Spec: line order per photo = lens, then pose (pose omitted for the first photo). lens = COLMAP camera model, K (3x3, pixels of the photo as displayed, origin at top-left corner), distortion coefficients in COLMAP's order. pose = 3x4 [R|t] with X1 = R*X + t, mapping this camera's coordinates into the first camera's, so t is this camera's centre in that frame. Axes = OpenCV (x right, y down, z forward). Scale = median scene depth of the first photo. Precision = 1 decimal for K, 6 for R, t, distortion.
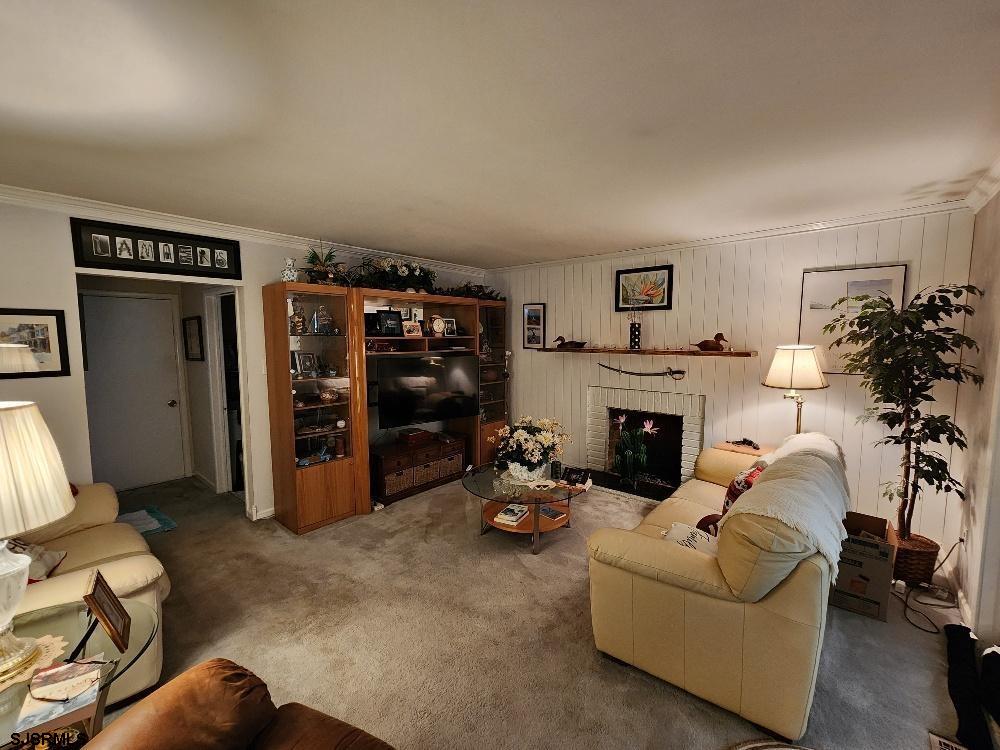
lens RADIAL K [[414.0, 0, 504.2], [0, 414.0, 377.3], [0, 0, 1]] dist [0.000165, 0.000060]
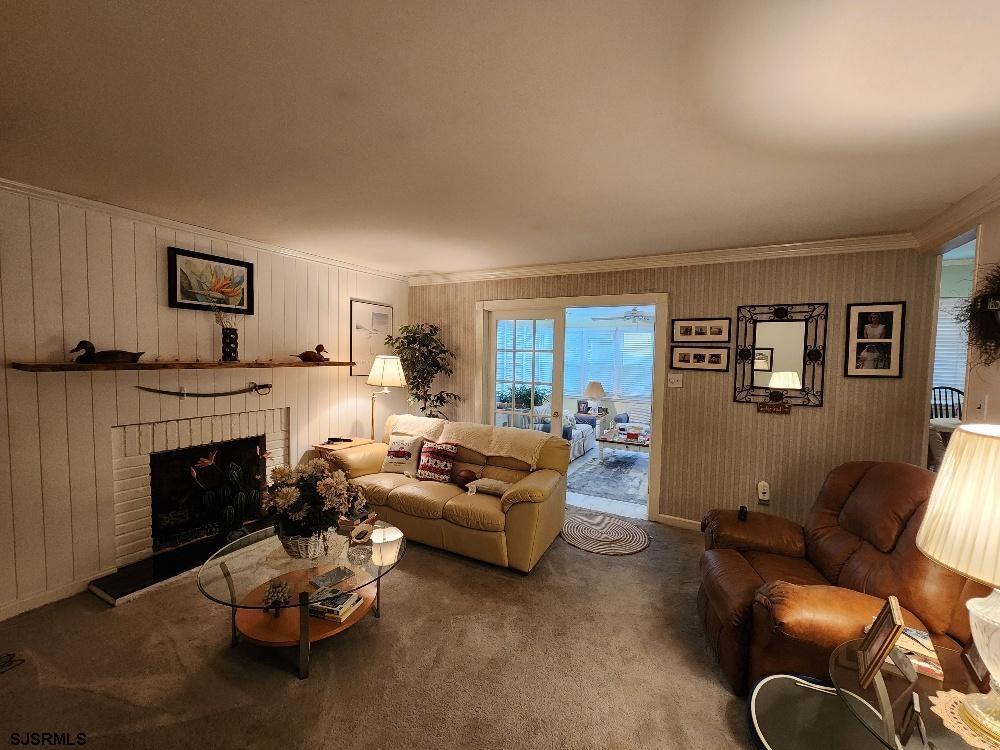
lens RADIAL K [[414.0, 0, 504.2], [0, 414.0, 377.3], [0, 0, 1]] dist [0.000165, 0.000060]
pose [[-0.187914, -0.056897, 0.980536, -0.541657], [0.078732, 0.994236, 0.072781, -0.055628], [-0.979025, 0.090876, -0.182351, 0.647943]]
